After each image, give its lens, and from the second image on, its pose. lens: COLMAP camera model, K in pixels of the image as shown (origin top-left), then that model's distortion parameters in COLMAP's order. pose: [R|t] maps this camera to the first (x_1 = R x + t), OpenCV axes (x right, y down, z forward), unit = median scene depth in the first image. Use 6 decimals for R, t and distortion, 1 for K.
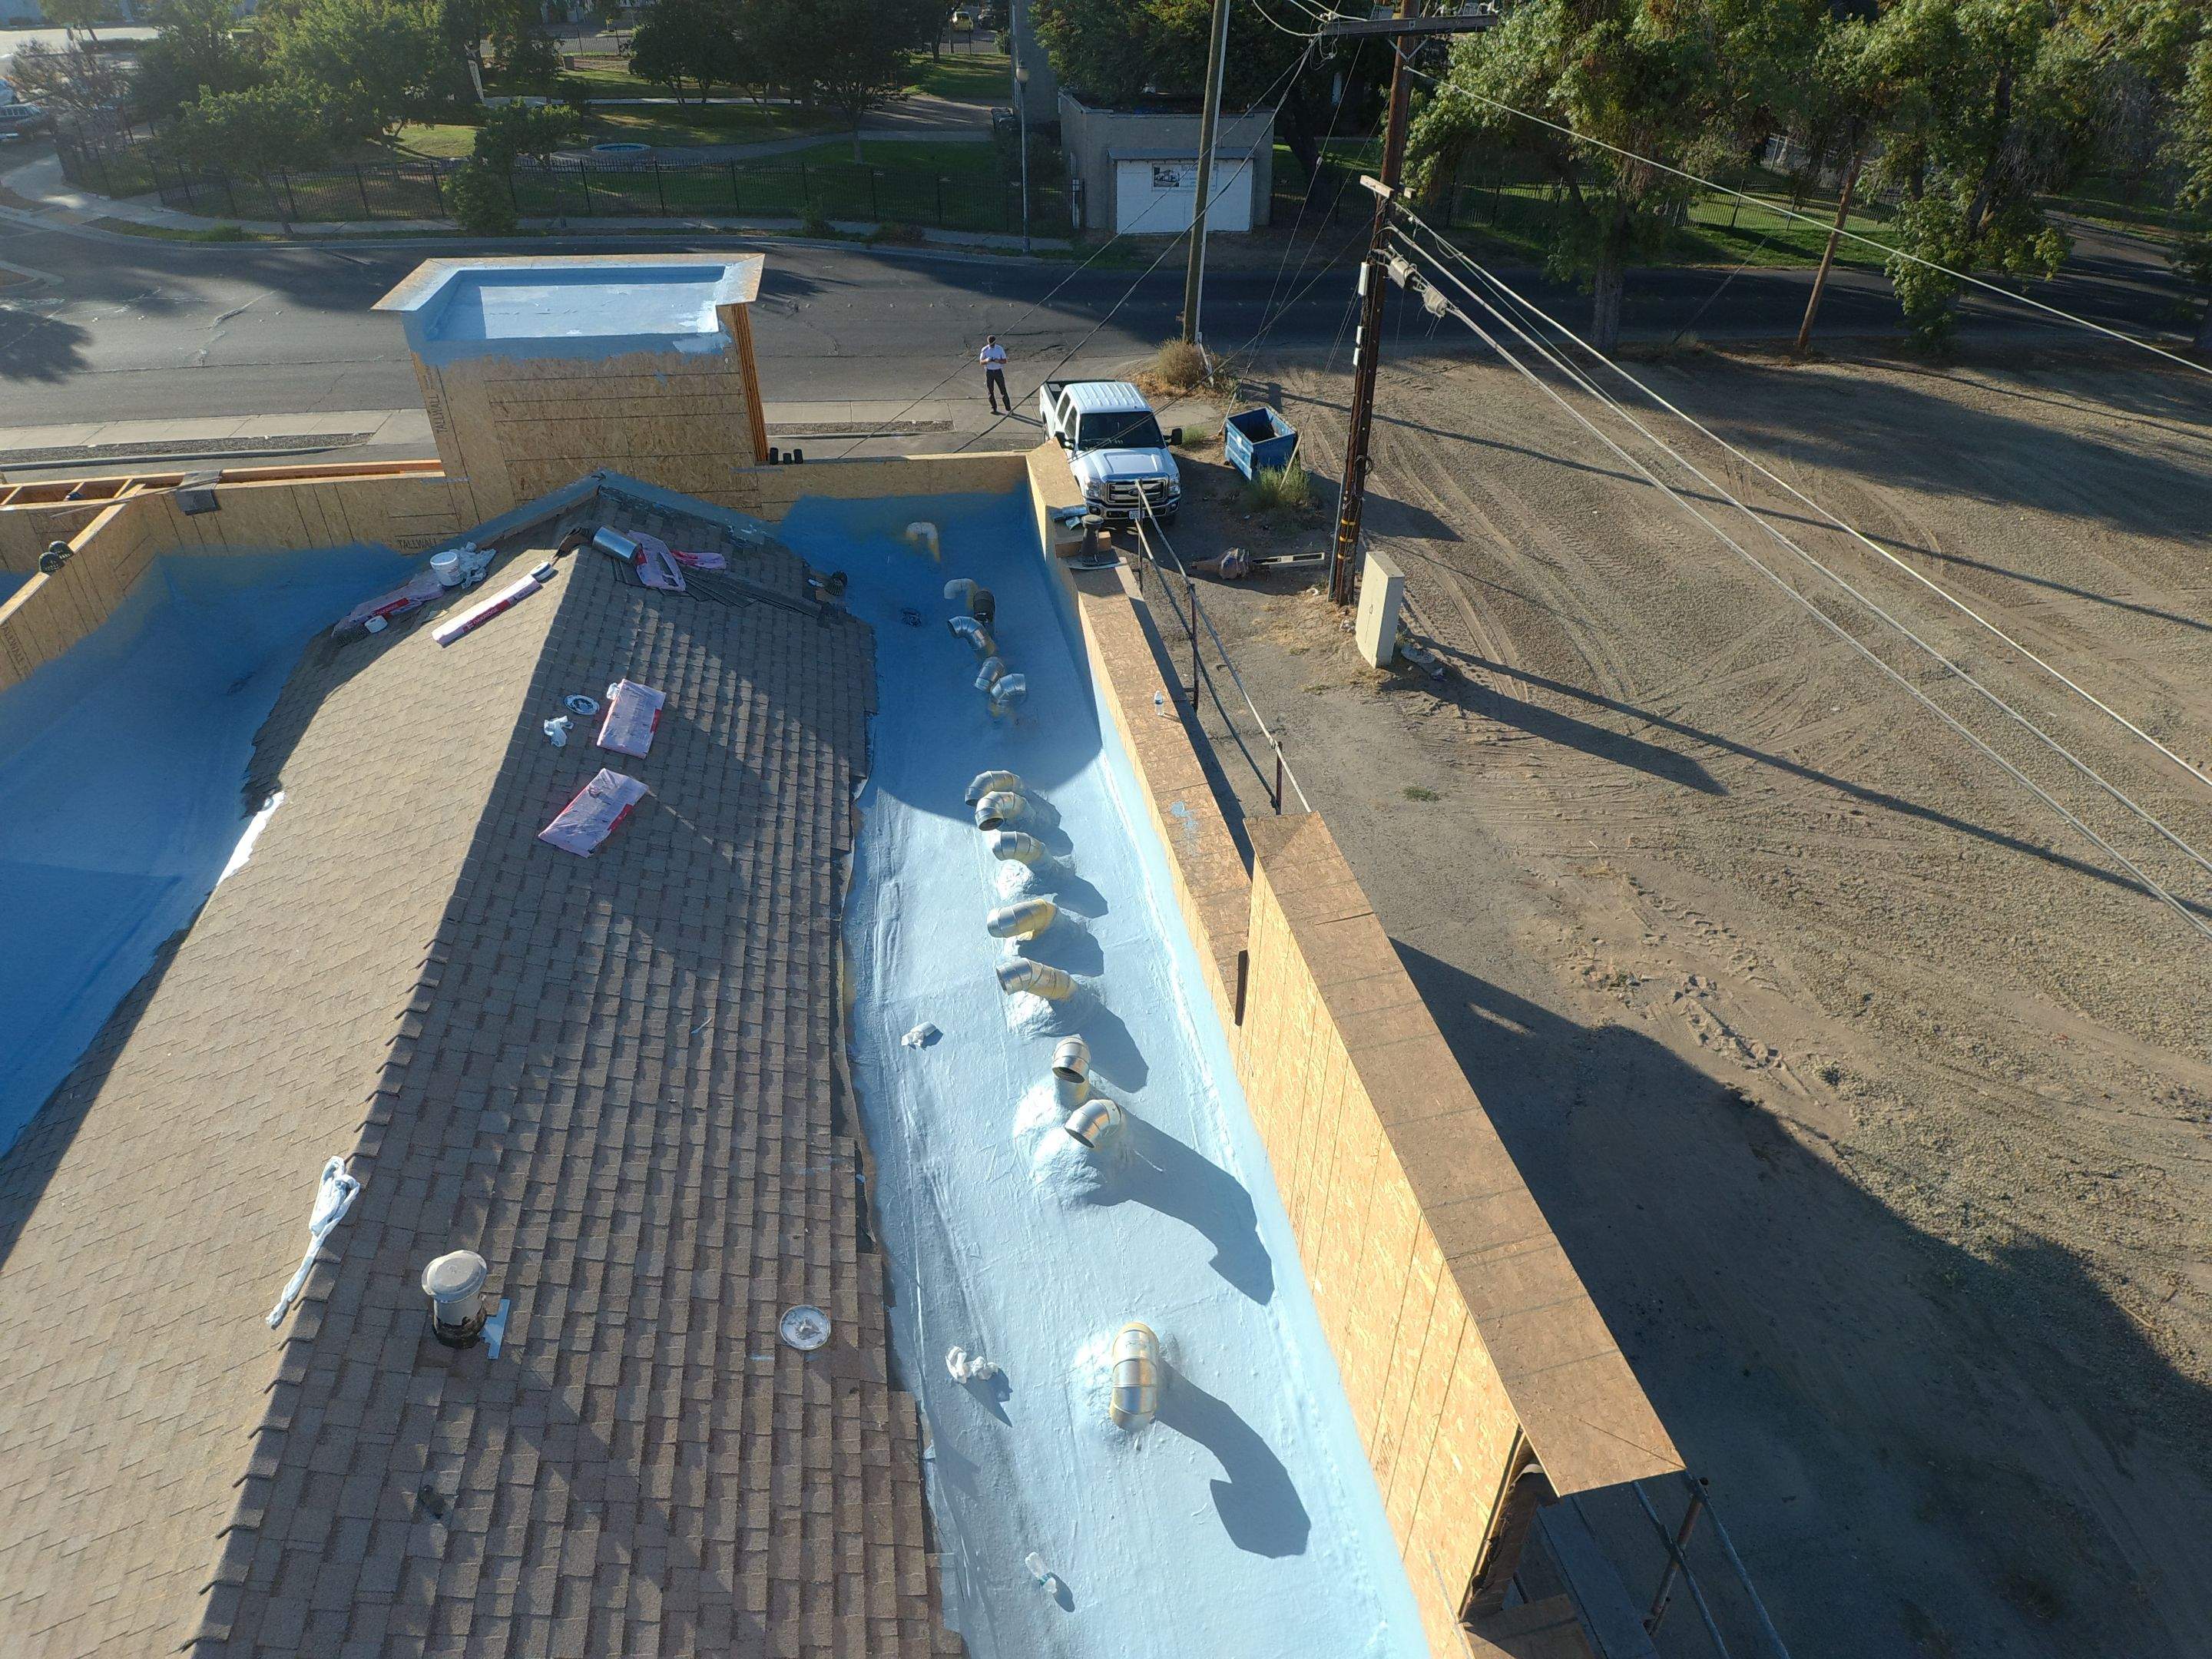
lens RADIAL K [[1316.8, 0, 1149.4], [0, 1316.8, 835.9], [0, 0, 1]] dist [0.090272, -0.124107]
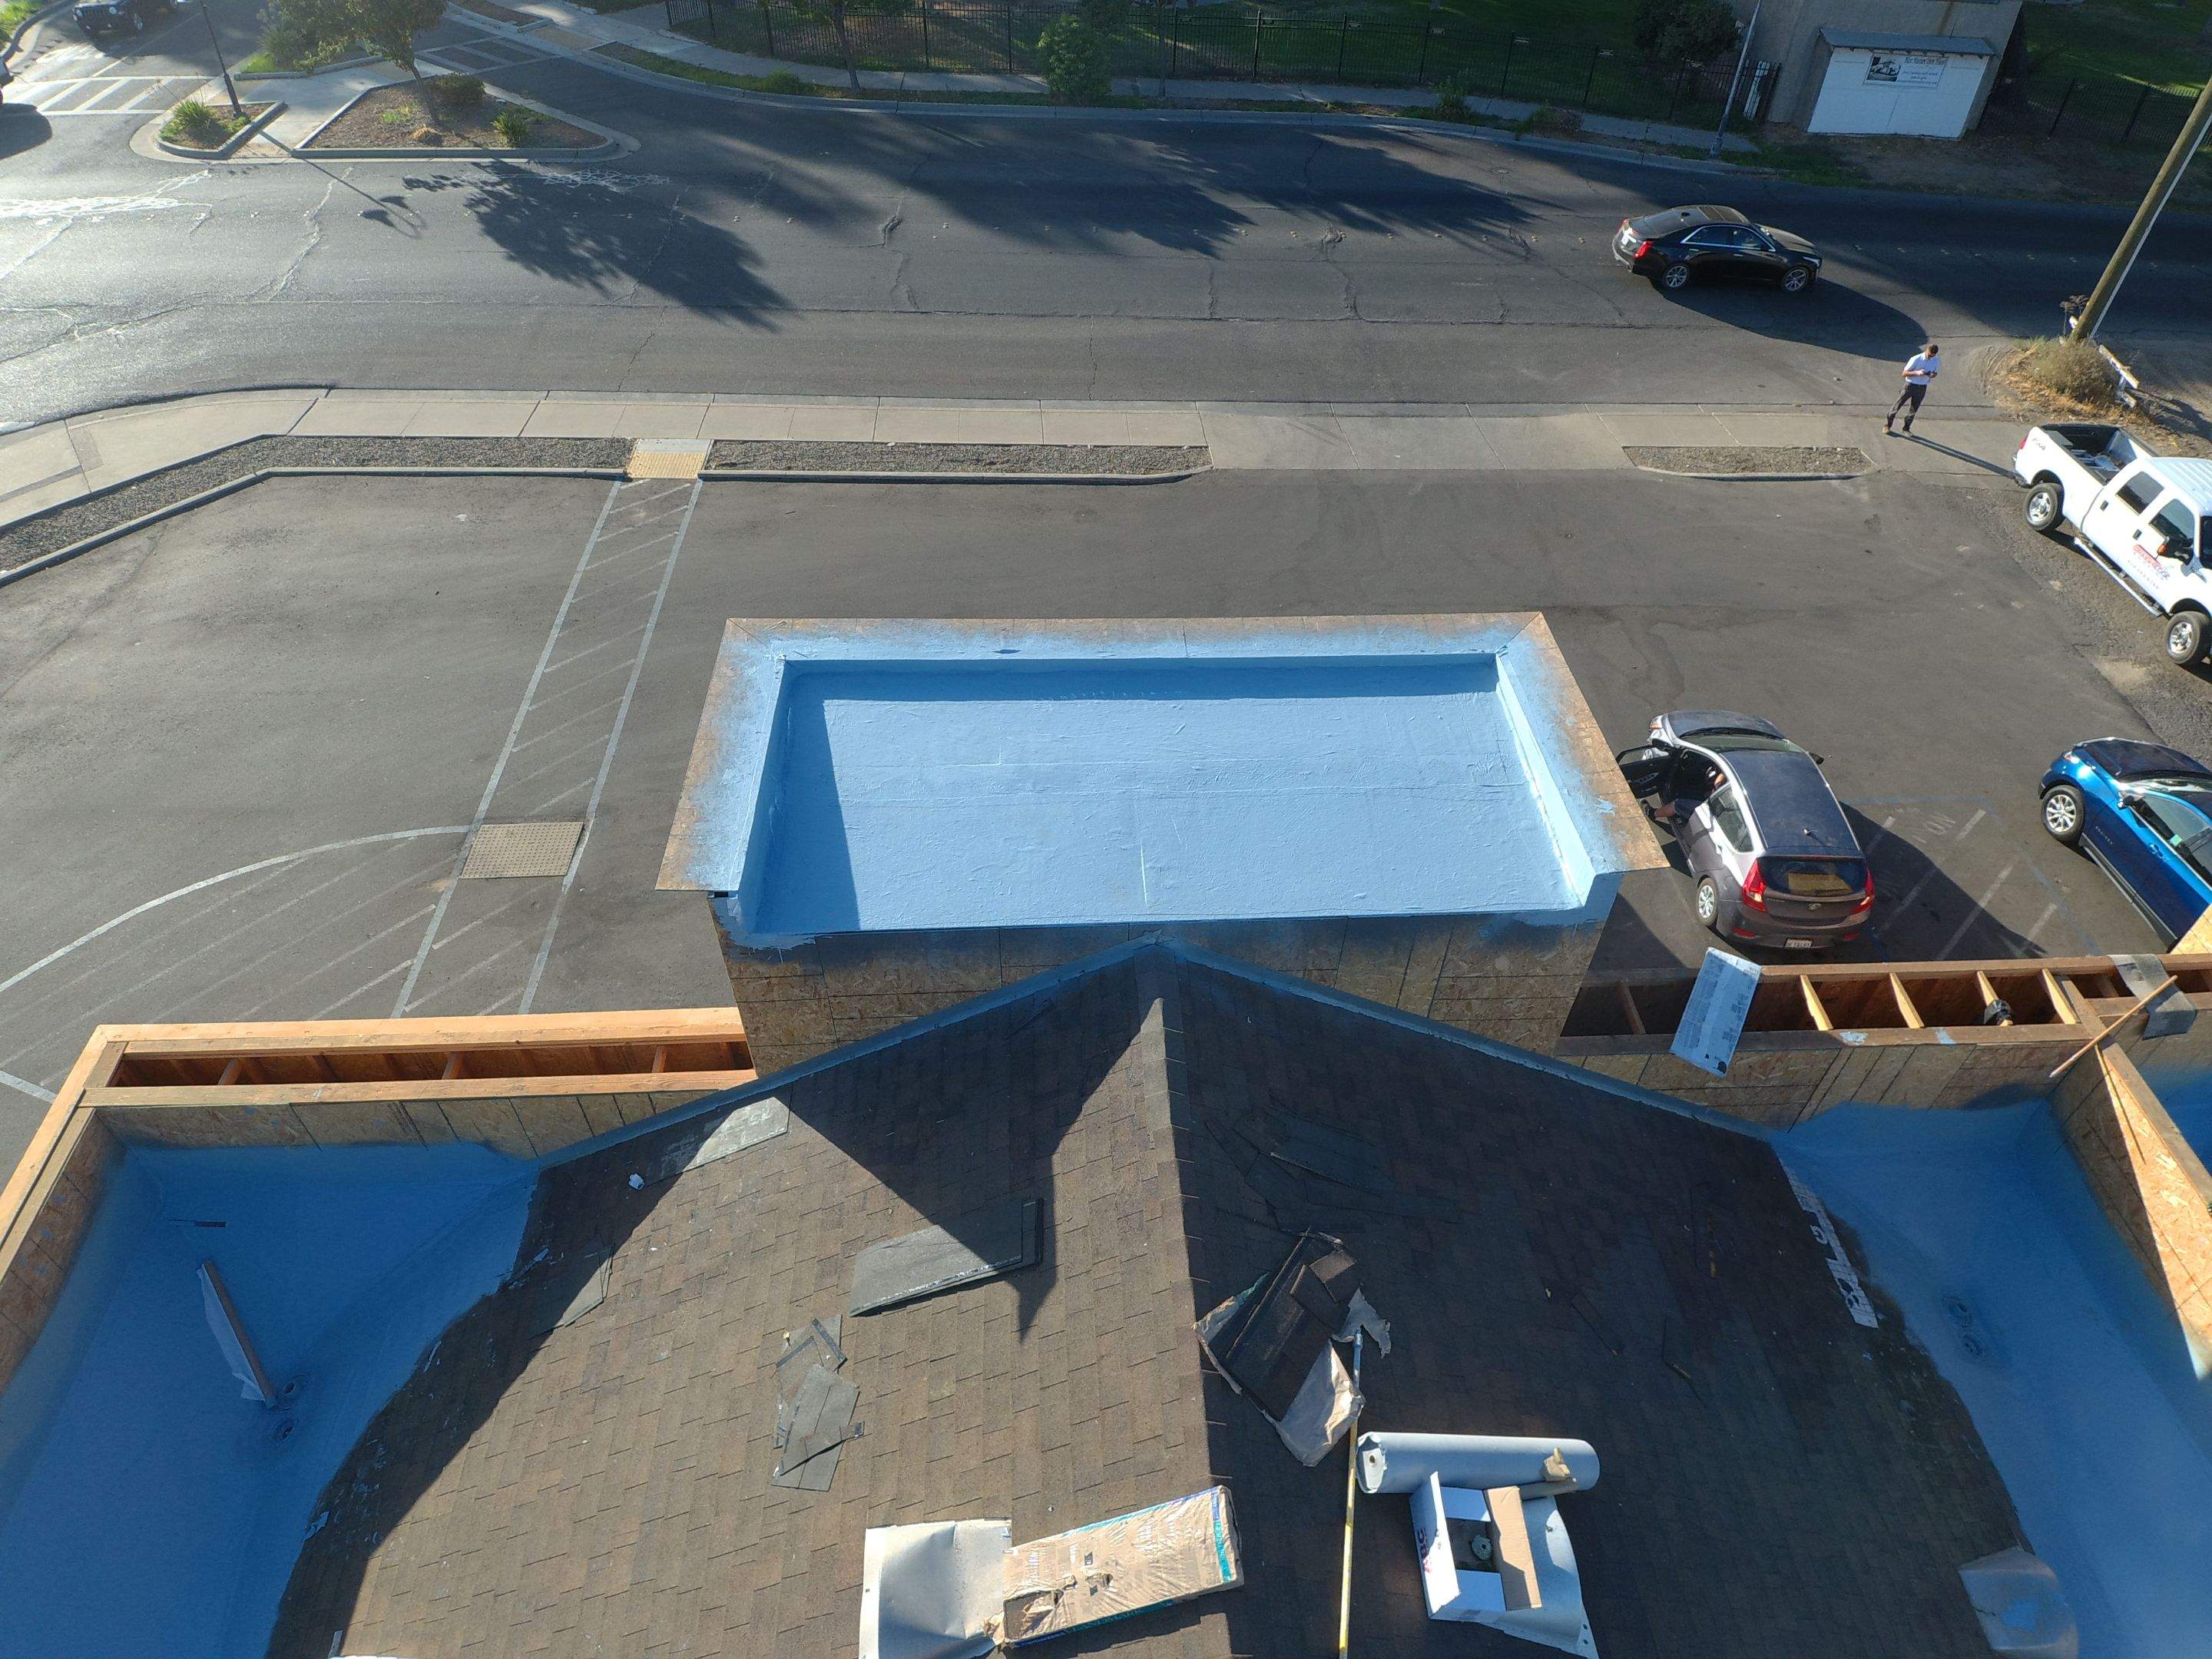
lens RADIAL K [[1316.8, 0, 1149.4], [0, 1316.8, 835.9], [0, 0, 1]] dist [0.090272, -0.124107]
pose [[0.992922, 0.090181, -0.077285, -0.476501], [-0.078070, 0.985978, 0.147489, -0.162788], [0.089502, -0.140412, 0.986039, 0.127908]]
